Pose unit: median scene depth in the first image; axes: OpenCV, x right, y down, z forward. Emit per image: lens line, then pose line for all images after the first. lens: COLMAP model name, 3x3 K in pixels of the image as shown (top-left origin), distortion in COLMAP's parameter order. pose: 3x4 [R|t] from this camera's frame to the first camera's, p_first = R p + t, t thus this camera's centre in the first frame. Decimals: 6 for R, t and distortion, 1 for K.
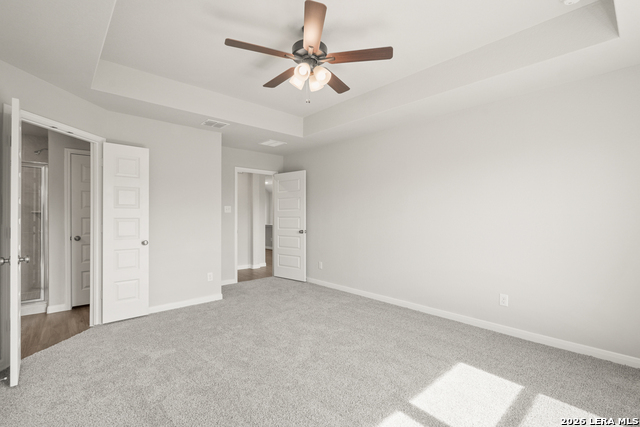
lens RADIAL K [[295.2, 0, 313.8], [0, 295.2, 213.6], [0, 0, 1]] dist [-0.003285, -0.000239]
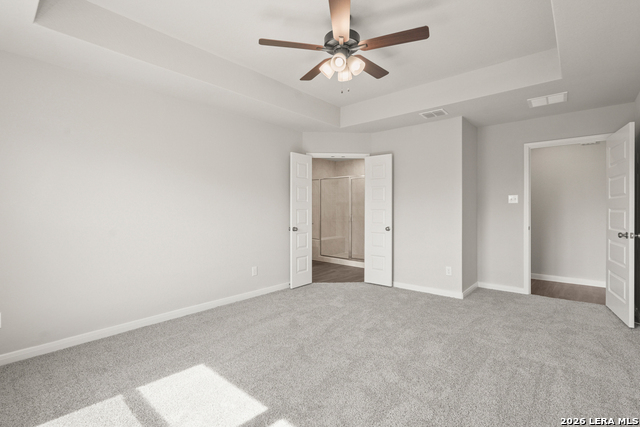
lens RADIAL K [[295.2, 0, 315.9], [0, 295.2, 212.4], [0, 0, 1]] dist [-0.003285, -0.000239]
pose [[0.127929, 0.017128, -0.991635, 0.615476], [0.013746, 0.999724, 0.019041, -0.001303], [0.991688, -0.016066, 0.127658, 0.504918]]
